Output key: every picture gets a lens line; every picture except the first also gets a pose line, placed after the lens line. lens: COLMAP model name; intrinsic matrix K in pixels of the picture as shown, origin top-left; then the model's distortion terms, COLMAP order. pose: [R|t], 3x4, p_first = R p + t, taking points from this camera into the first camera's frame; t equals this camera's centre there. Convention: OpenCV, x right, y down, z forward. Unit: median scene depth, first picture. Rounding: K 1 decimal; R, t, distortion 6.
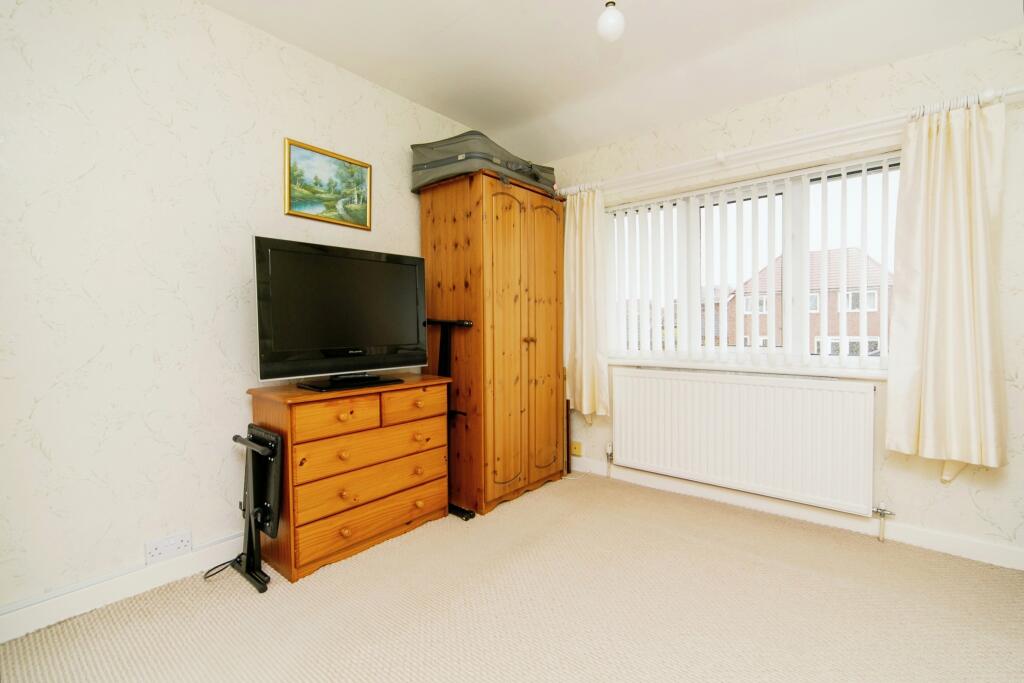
lens RADIAL K [[457.7, 0, 512.8], [0, 457.7, 328.8], [0, 0, 1]] dist [-0.001029, 0.000037]
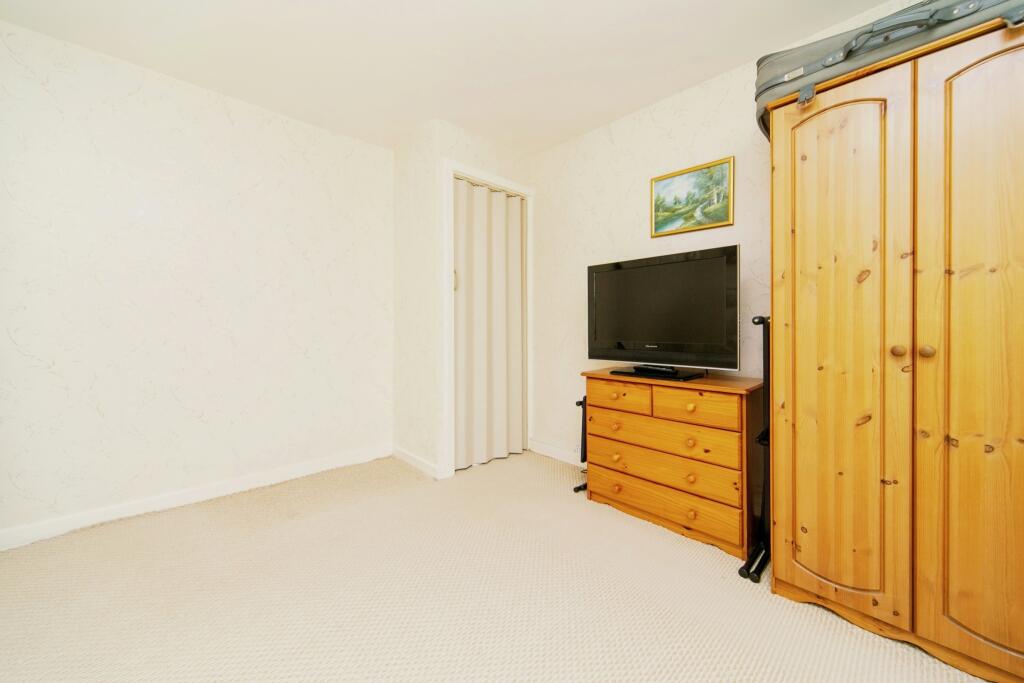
lens RADIAL K [[375.0, 0, 513.0], [0, 375.0, 324.6], [0, 0, 1]] dist [0.000674, 0.000007]
pose [[-0.102651, 0.002659, -0.994714, 0.550206], [-0.005539, 0.999979, 0.003245, -0.005094], [0.994702, 0.005843, -0.102635, 0.657926]]
